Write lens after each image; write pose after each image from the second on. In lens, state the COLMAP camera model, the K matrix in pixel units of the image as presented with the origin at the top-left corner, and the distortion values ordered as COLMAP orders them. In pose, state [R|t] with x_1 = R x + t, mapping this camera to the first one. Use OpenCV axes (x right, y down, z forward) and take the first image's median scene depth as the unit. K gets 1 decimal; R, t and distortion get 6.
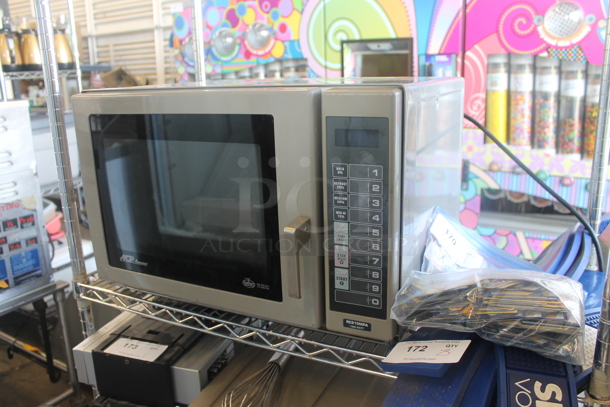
lens RADIAL K [[509.5, 0, 305.0], [0, 509.5, 203.5], [0, 0, 1]] dist [-0.174914, 0.142356]
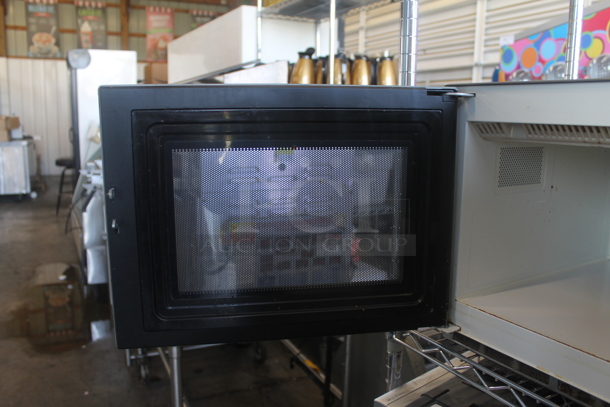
lens RADIAL K [[509.5, 0, 305.0], [0, 509.5, 203.5], [0, 0, 1]] dist [-0.174914, 0.142356]
pose [[0.836720, 0.132764, -0.531294, -0.063954], [-0.177132, 0.983628, -0.033163, 0.008999], [0.518193, 0.121857, 0.846538, 0.073079]]
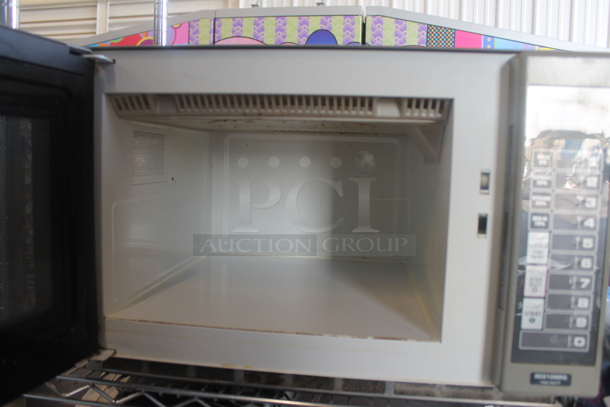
lens RADIAL K [[509.5, 0, 305.0], [0, 509.5, 203.5], [0, 0, 1]] dist [-0.174914, 0.142356]
pose [[0.944384, 0.031284, 0.327355, -0.123825], [0.027302, 0.984569, -0.172856, 0.028387], [-0.327711, 0.172180, 0.928956, 0.115915]]
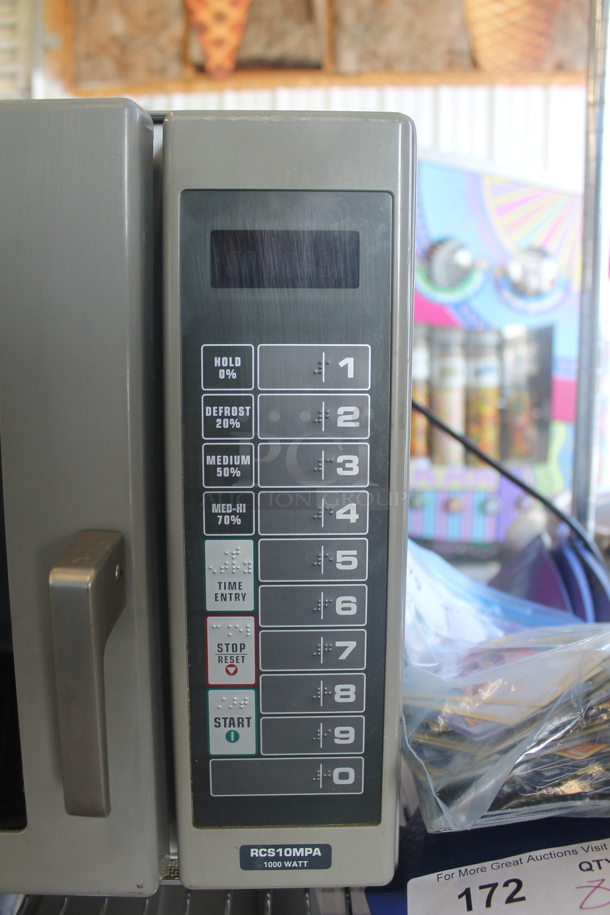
lens RADIAL K [[764.2, 0, 305.0], [0, 764.2, 457.5], [0, 0, 1]] dist [-0.174914, 0.142356]
pose [[0.884948, -0.023887, 0.465077, -0.026478], [0.086827, 0.989635, -0.114385, 0.011560], [-0.457524, 0.141606, 0.877849, 0.146867]]
